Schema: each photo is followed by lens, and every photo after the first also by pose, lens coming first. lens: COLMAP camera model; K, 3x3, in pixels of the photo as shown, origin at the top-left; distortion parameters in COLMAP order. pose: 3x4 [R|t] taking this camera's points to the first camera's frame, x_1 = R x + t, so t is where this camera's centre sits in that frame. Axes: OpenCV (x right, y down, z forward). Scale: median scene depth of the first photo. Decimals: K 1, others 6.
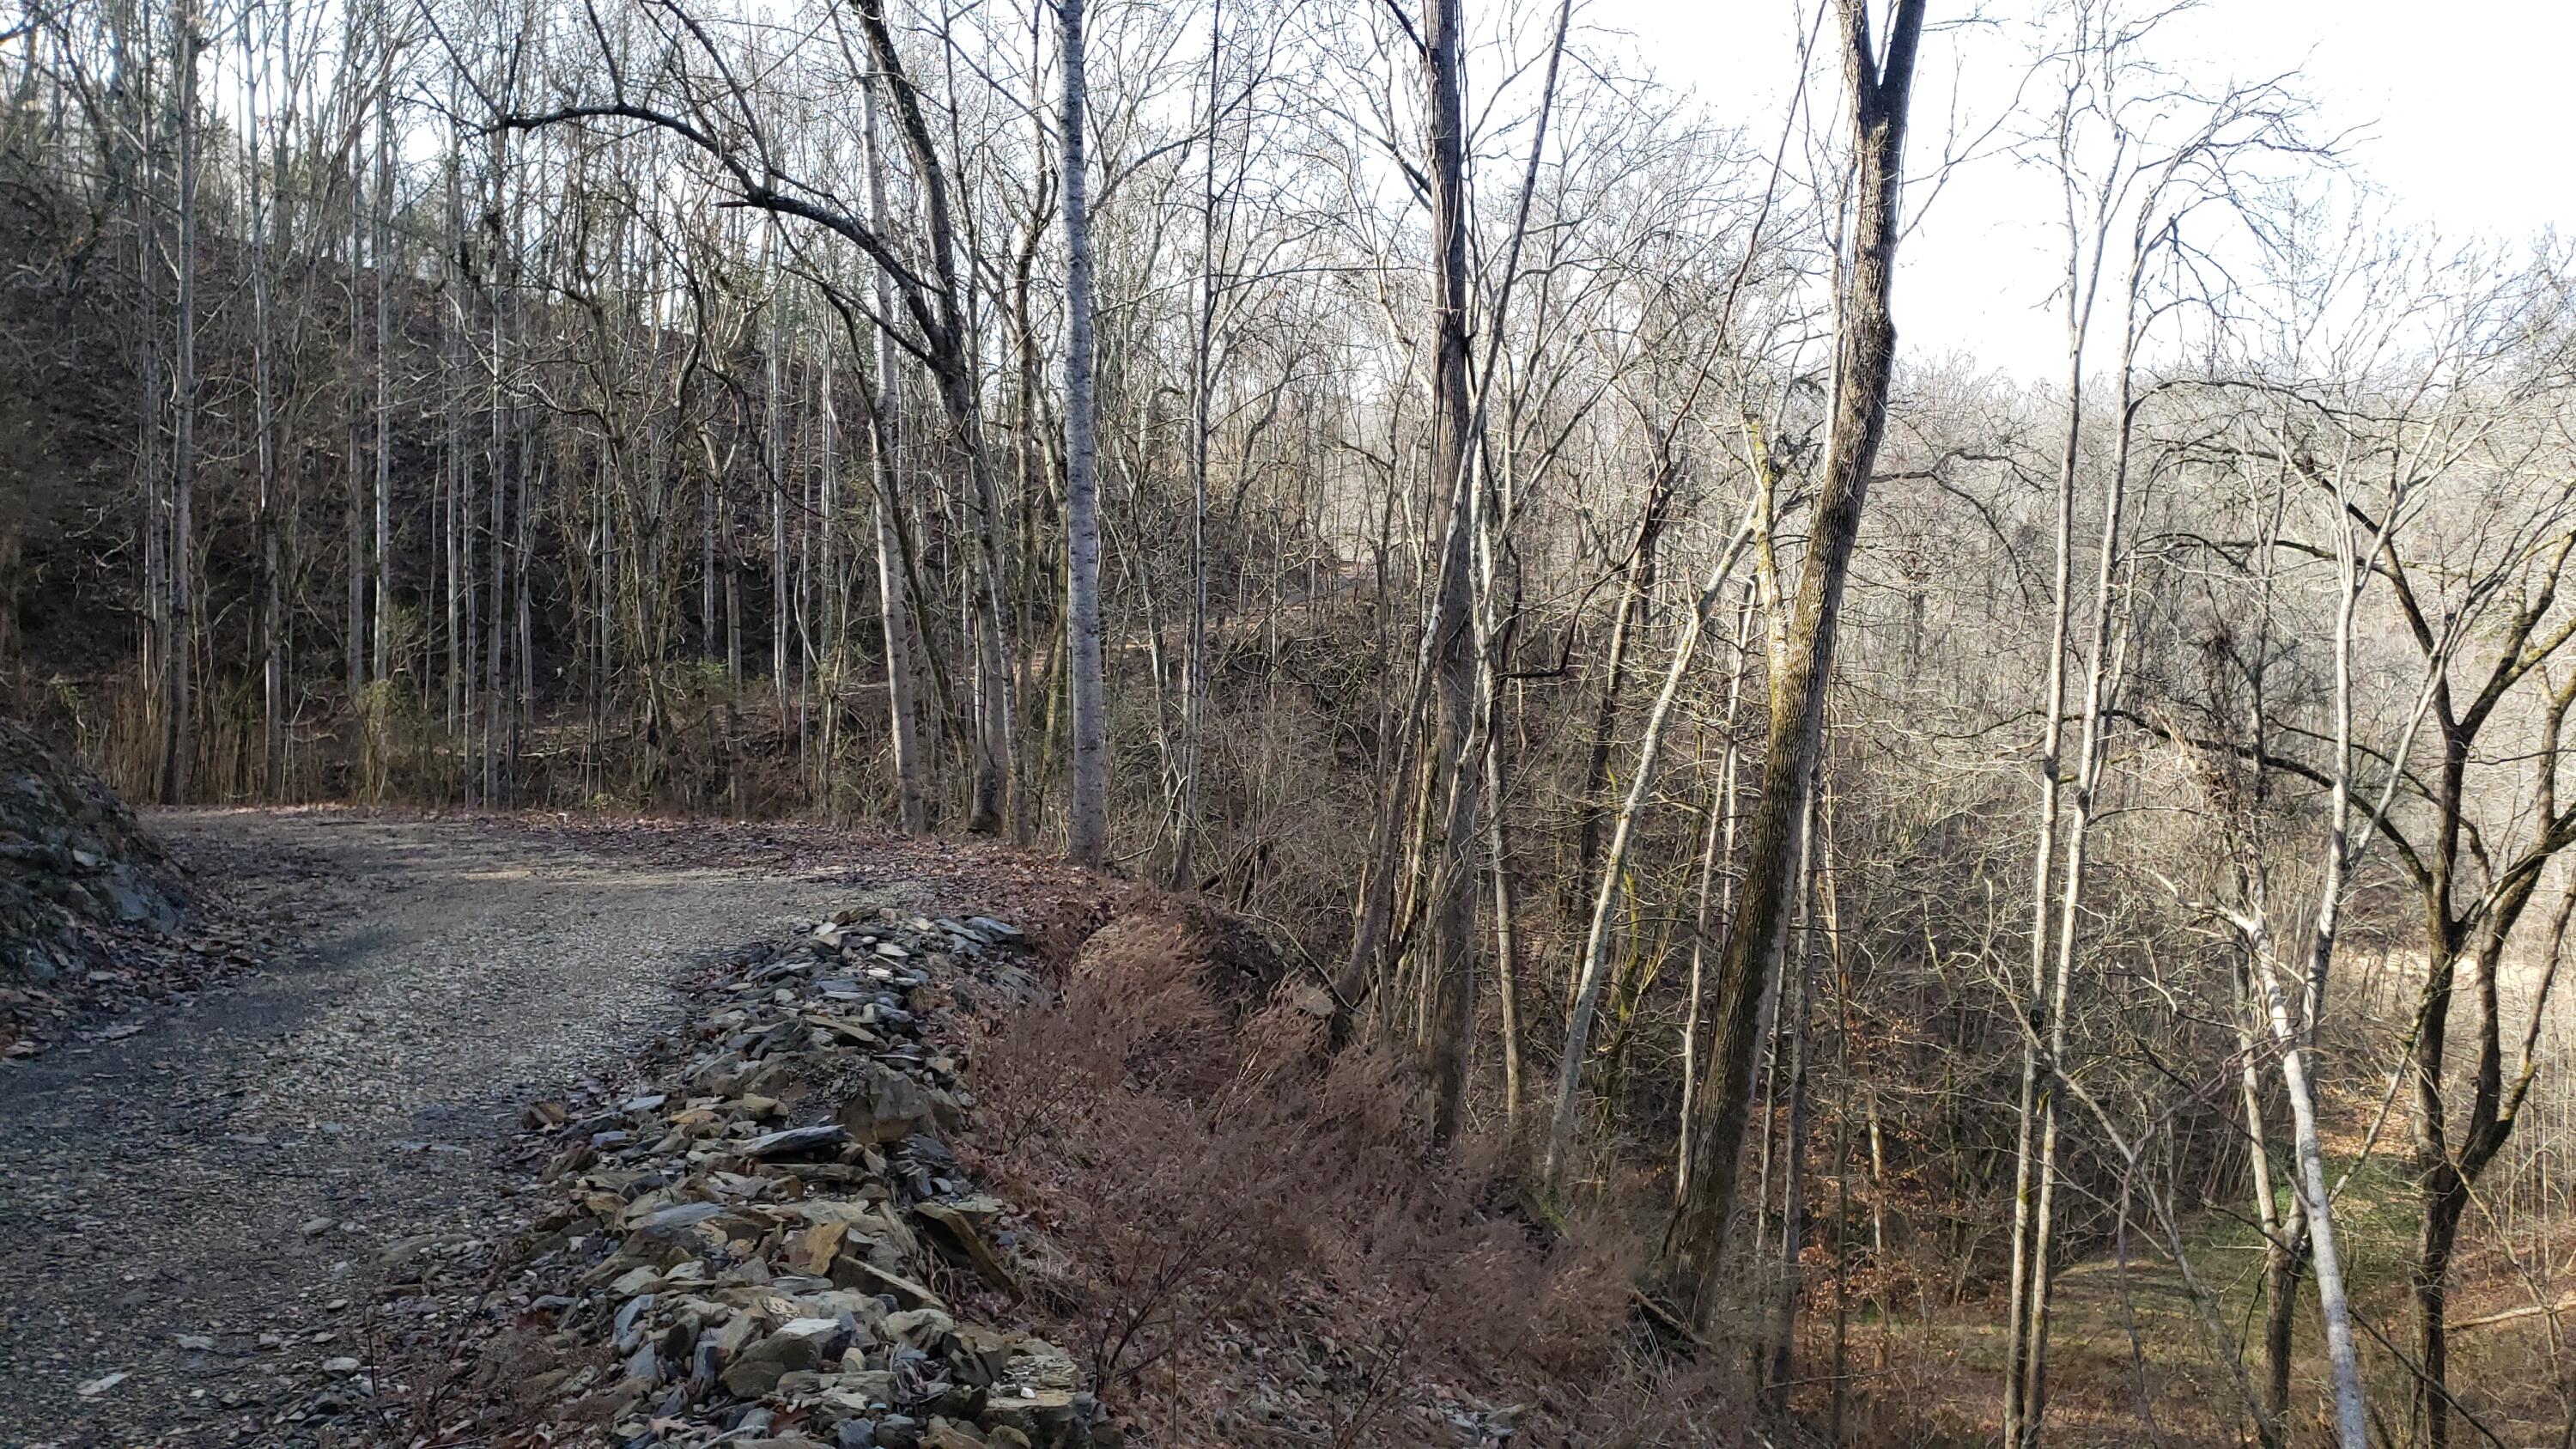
lens RADIAL K [[1970.5, 0, 1288.9], [0, 1970.5, 722.1], [0, 0, 1]] dist [0.008051, -0.005112]
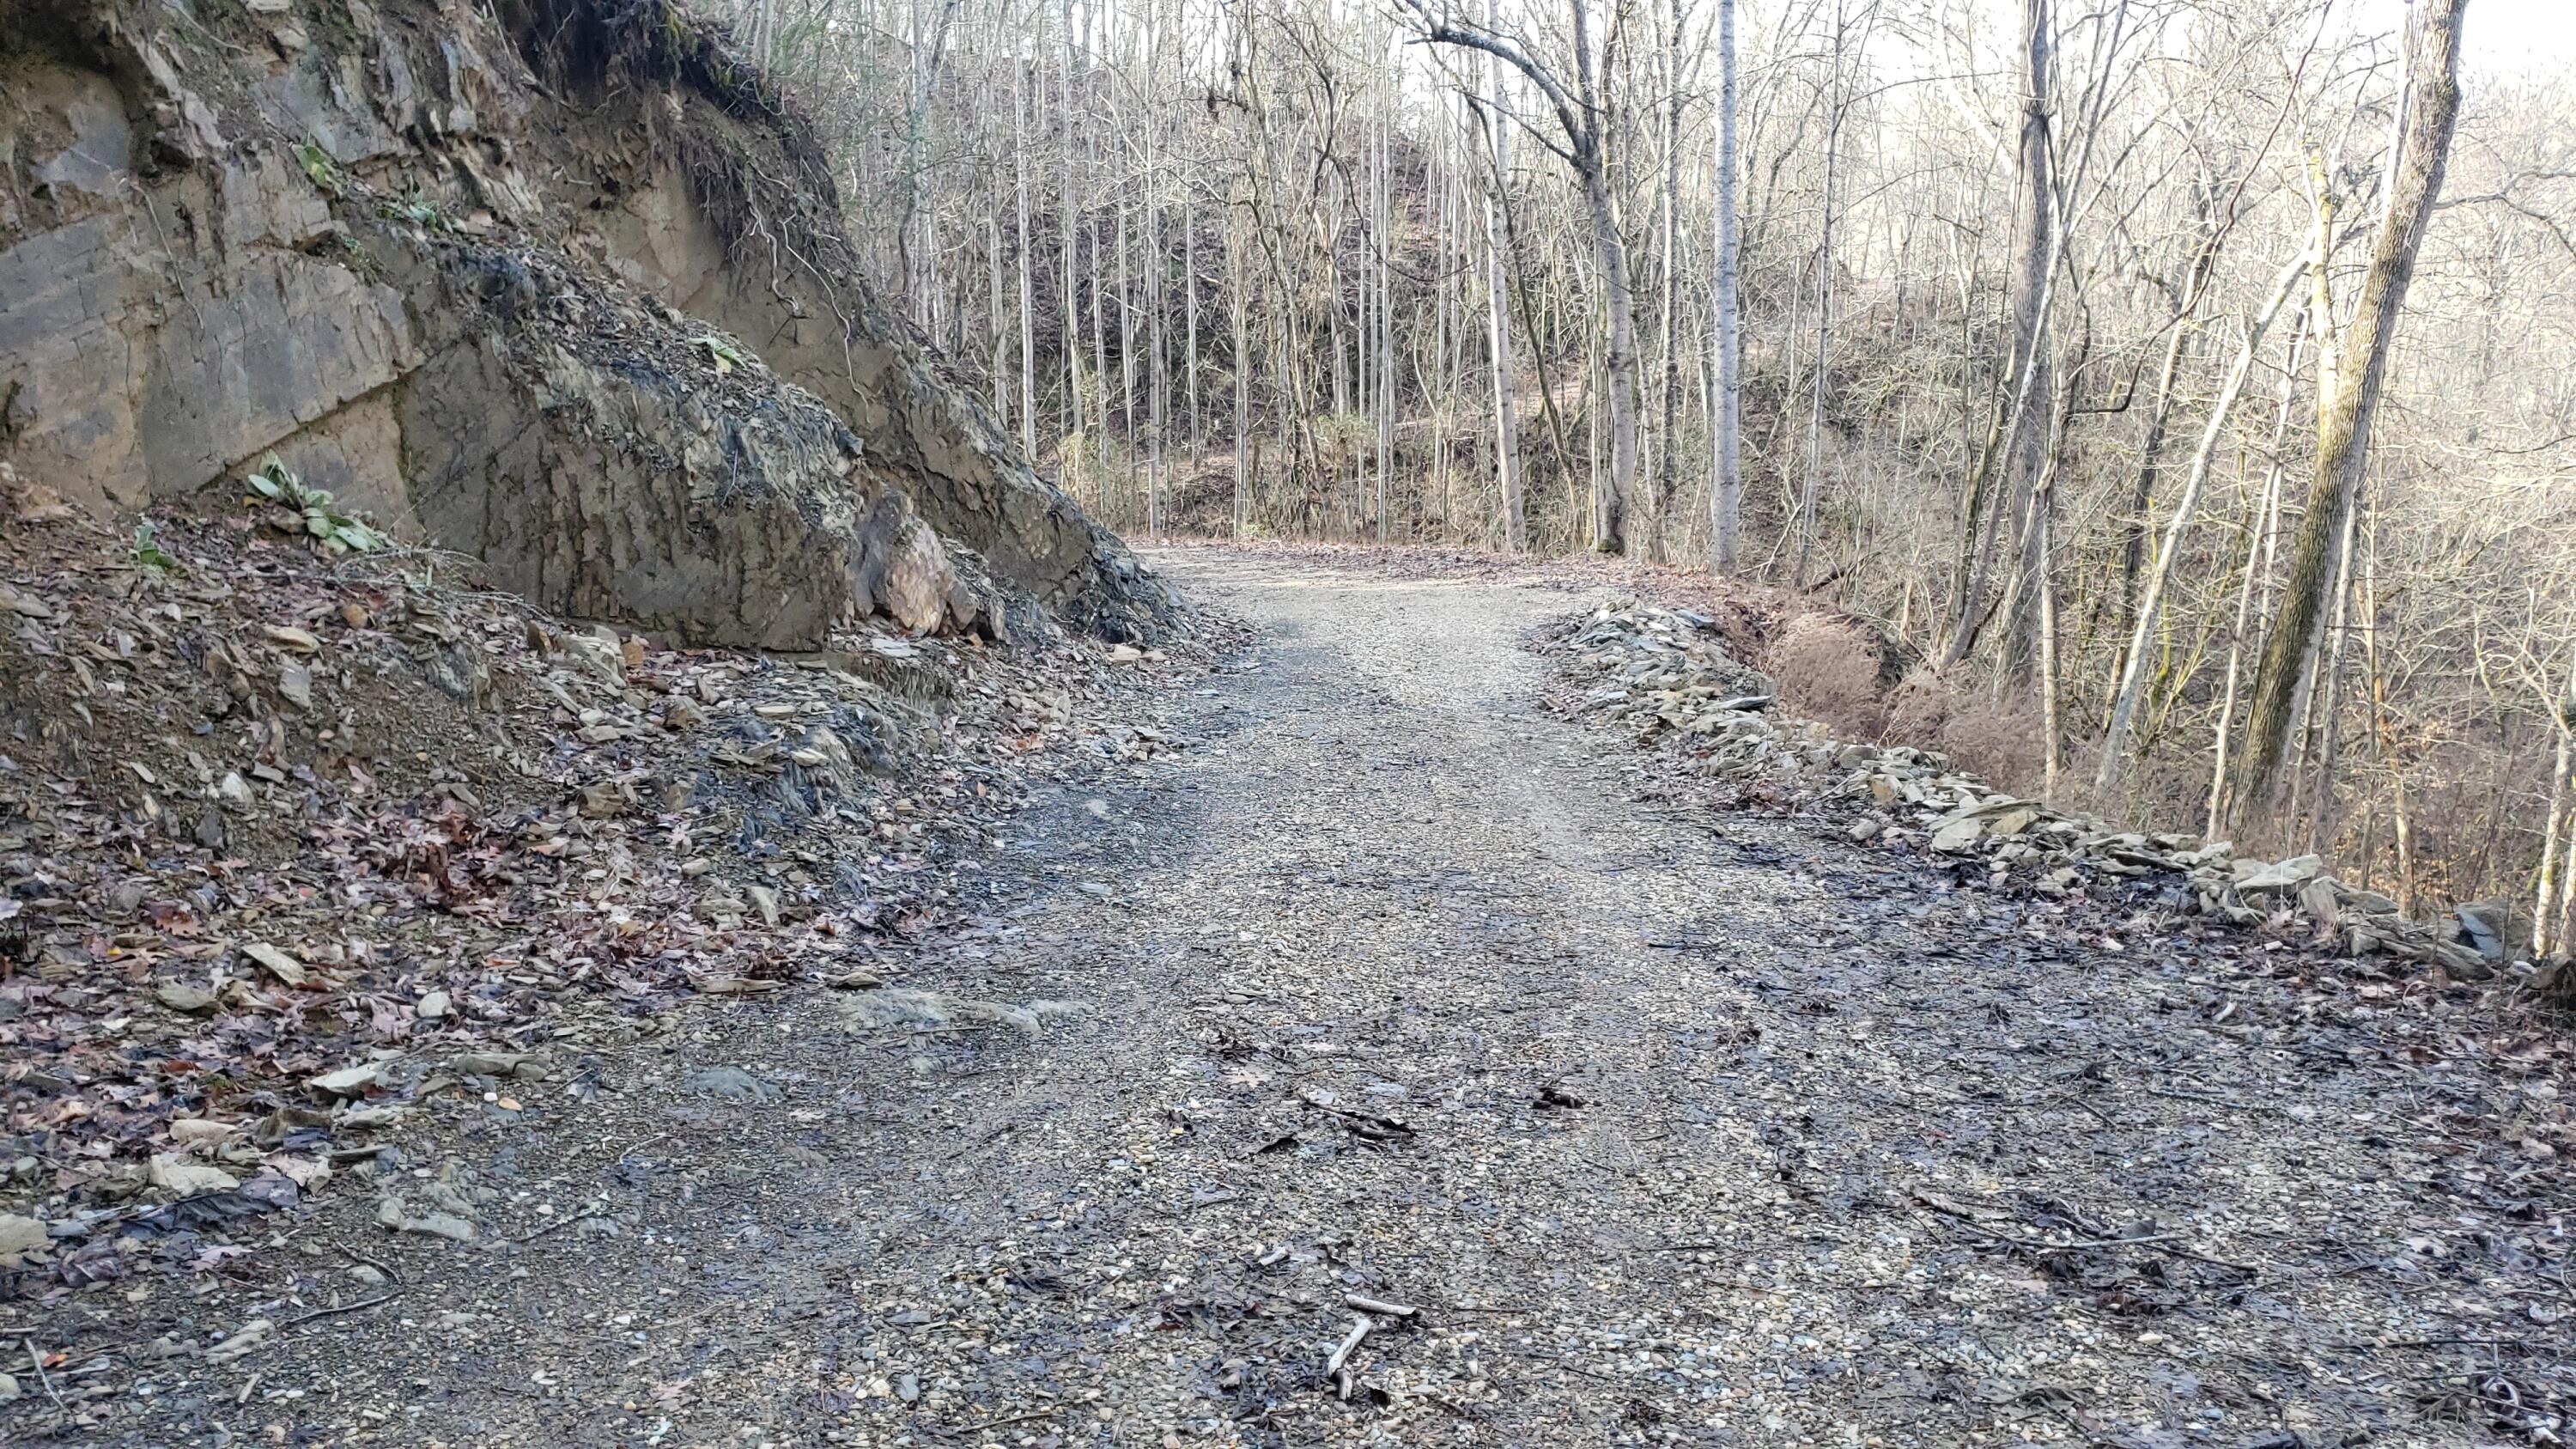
lens RADIAL K [[1956.9, 0, 1236.0], [0, 1956.9, 760.4], [0, 0, 1]] dist [-0.129432, 0.135979]
pose [[0.963290, 0.015295, -0.268026, -0.041516], [0.027391, 0.987566, 0.154799, -0.006004], [0.267061, -0.156457, 0.950894, -0.163774]]
